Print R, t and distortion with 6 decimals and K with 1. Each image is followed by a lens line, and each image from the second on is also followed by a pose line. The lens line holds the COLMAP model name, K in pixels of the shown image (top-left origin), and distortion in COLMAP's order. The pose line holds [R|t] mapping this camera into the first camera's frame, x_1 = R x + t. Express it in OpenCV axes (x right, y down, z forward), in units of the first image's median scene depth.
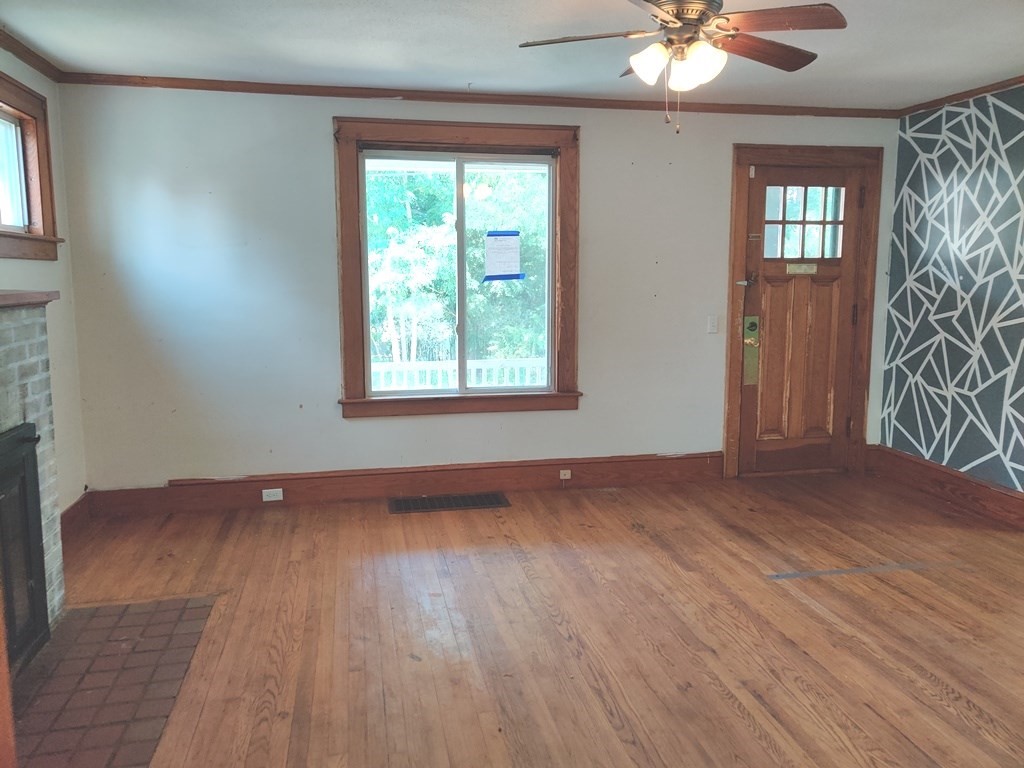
lens RADIAL K [[774.9, 0, 511.7], [0, 774.9, 360.3], [0, 0, 1]] dist [0.012861, 0.003127]
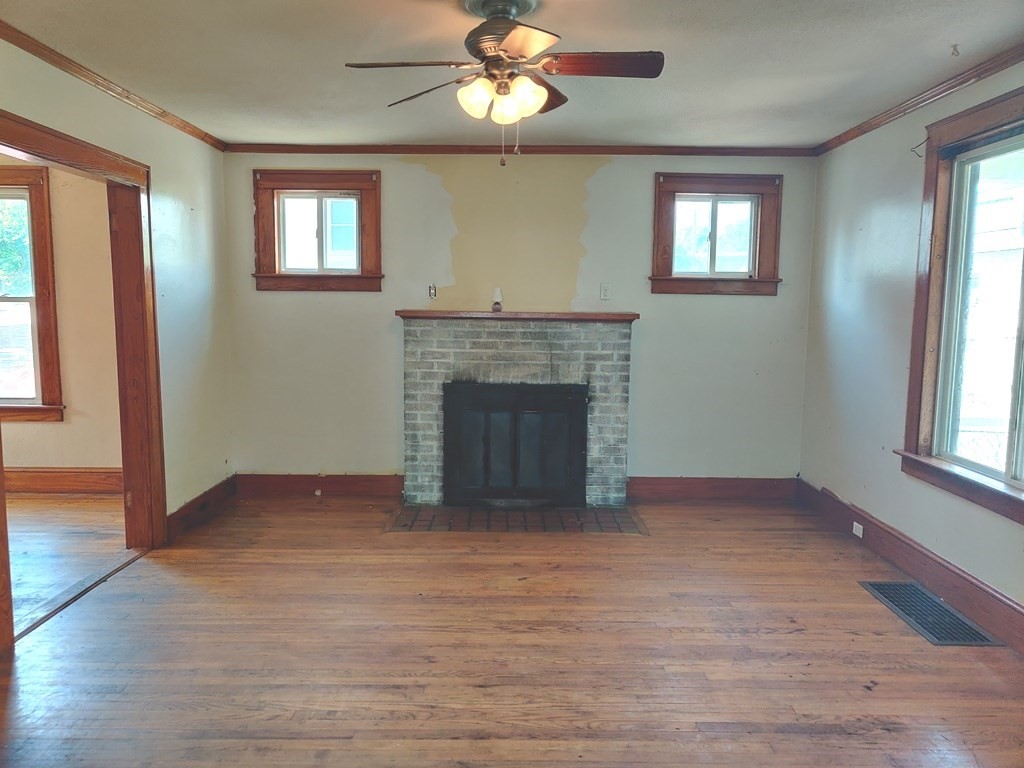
lens RADIAL K [[779.0, 0, 512.0], [0, 779.0, 384.0], [0, 0, 1]] dist [0.033884, -0.008571]
pose [[-0.205818, 0.104865, -0.972955, 1.099504], [-0.124493, 0.983358, 0.132322, -0.130201], [0.970639, 0.148361, -0.189338, 1.089725]]
